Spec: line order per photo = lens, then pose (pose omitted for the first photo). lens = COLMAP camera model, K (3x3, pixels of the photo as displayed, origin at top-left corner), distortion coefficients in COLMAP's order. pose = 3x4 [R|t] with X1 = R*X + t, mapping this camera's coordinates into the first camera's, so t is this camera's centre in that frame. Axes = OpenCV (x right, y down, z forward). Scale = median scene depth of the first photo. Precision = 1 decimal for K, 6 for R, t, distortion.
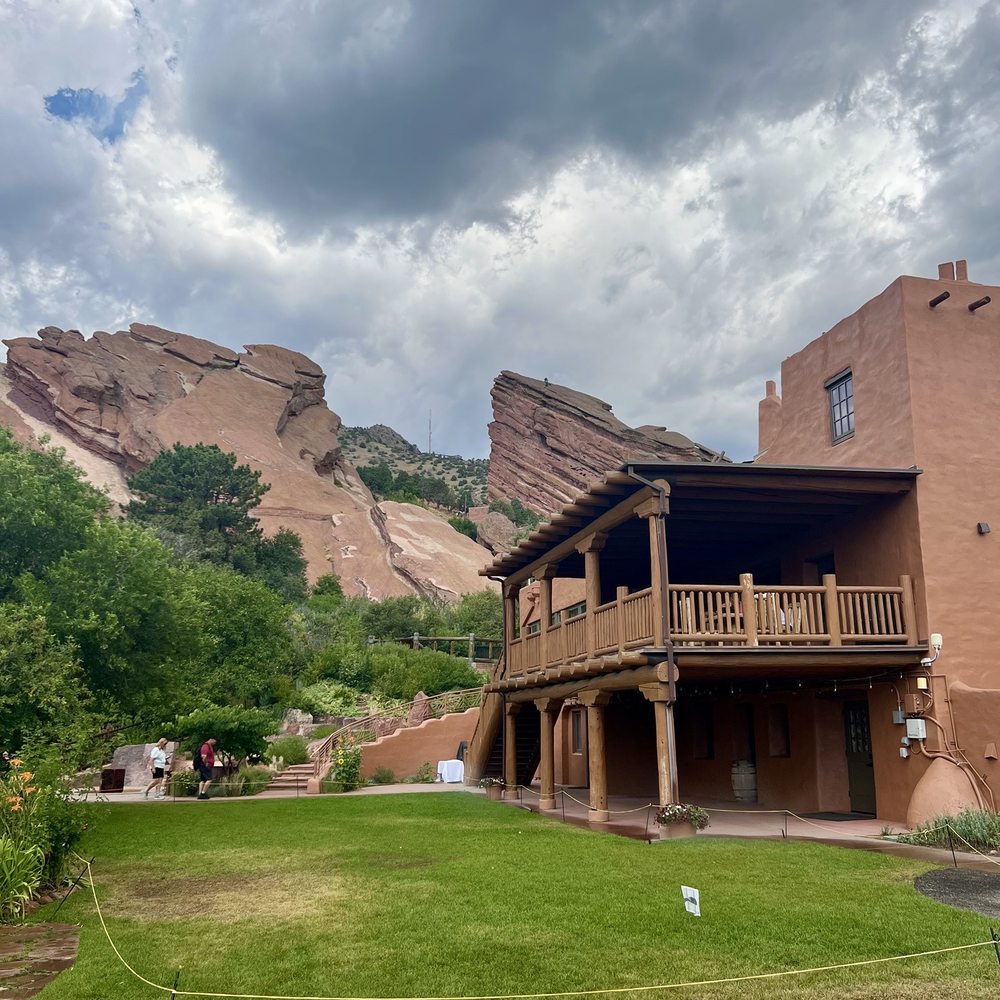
lens RADIAL K [[986.7, 0, 500.0], [0, 986.7, 500.0], [0, 0, 1]] dist [0.107010, -0.227516]
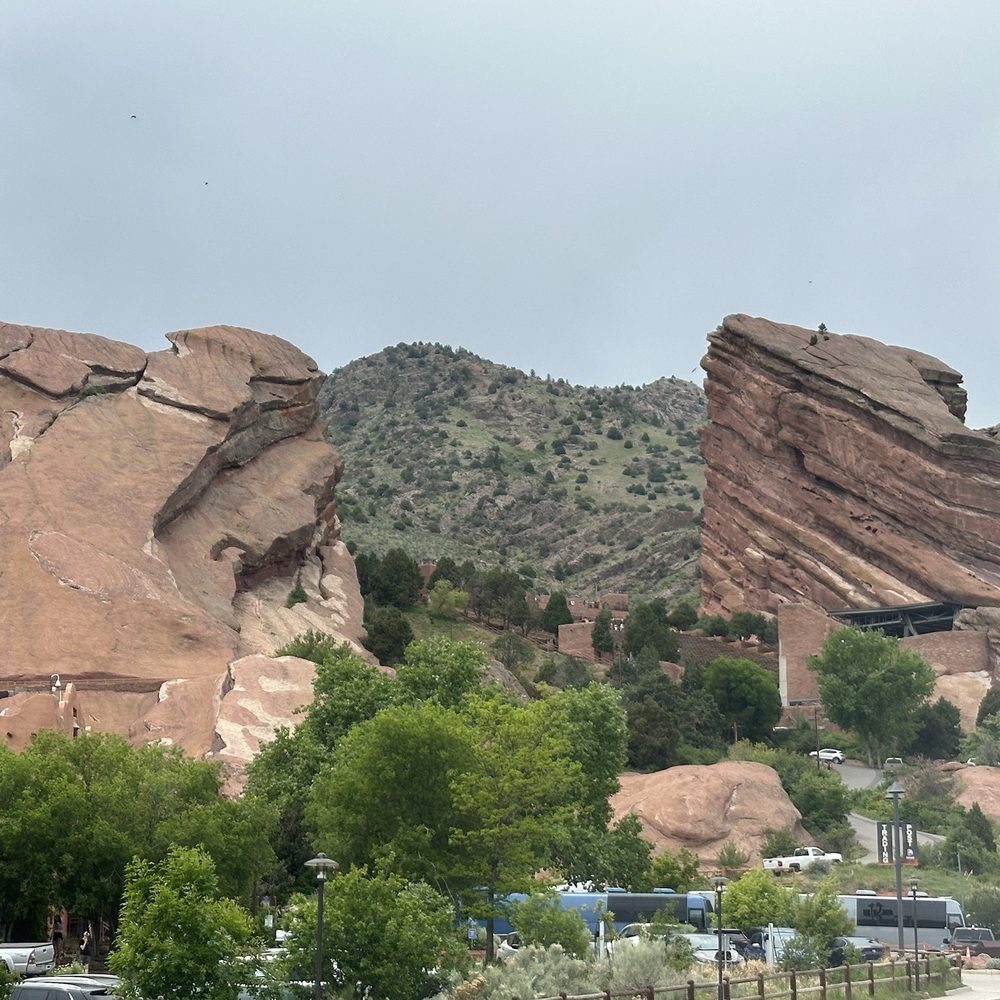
lens RADIAL K [[2402.0, 0, 500.0], [0, 2402.0, 500.0], [0, 0, 1]] dist [0.159047, 0.065801]
pose [[0.970768, -0.049562, -0.234848, 0.181410], [0.047126, 0.998761, -0.015976, -0.029833], [0.235349, 0.004442, 0.971901, -0.186882]]
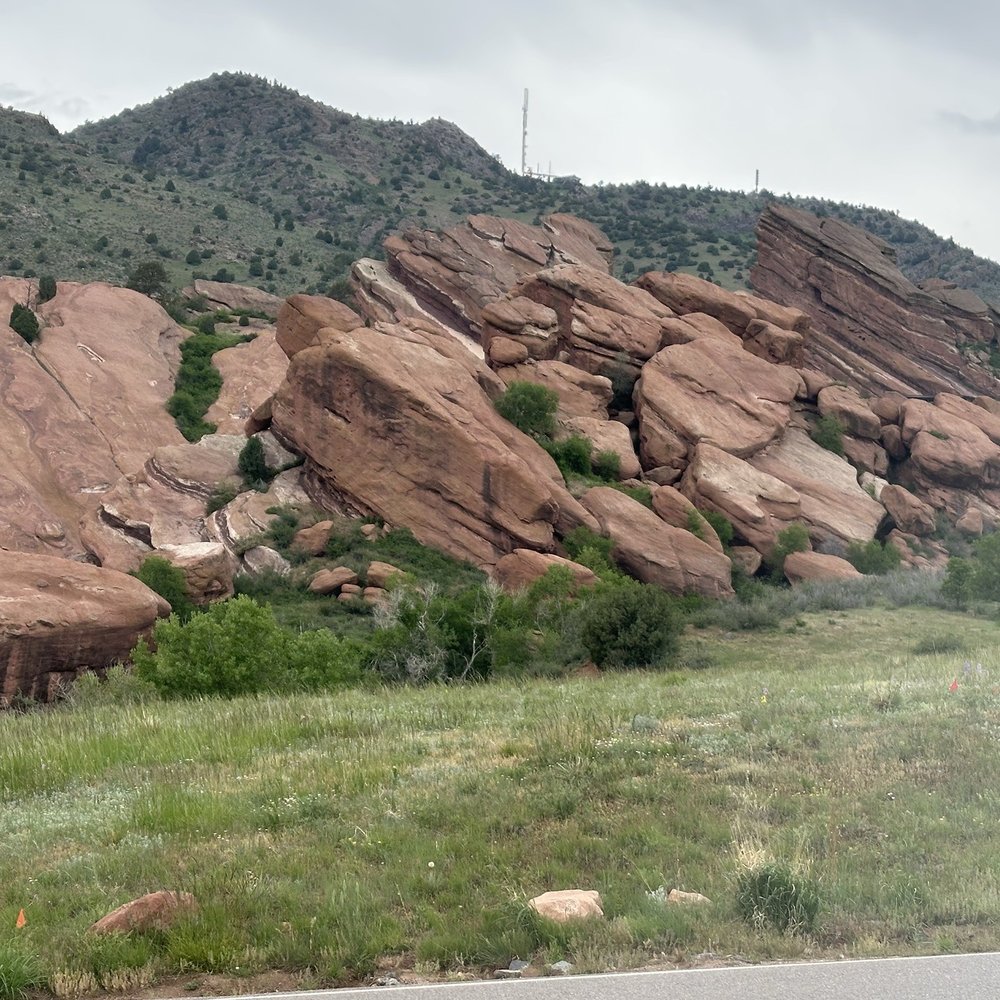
lens RADIAL K [[2402.0, 0, 500.0], [0, 2402.0, 500.0], [0, 0, 1]] dist [0.159047, 0.065801]
pose [[0.999399, 0.031751, -0.013906, -0.210067], [-0.029585, 0.990391, 0.135096, -0.165702], [0.018061, -0.134603, 0.990735, -1.207947]]
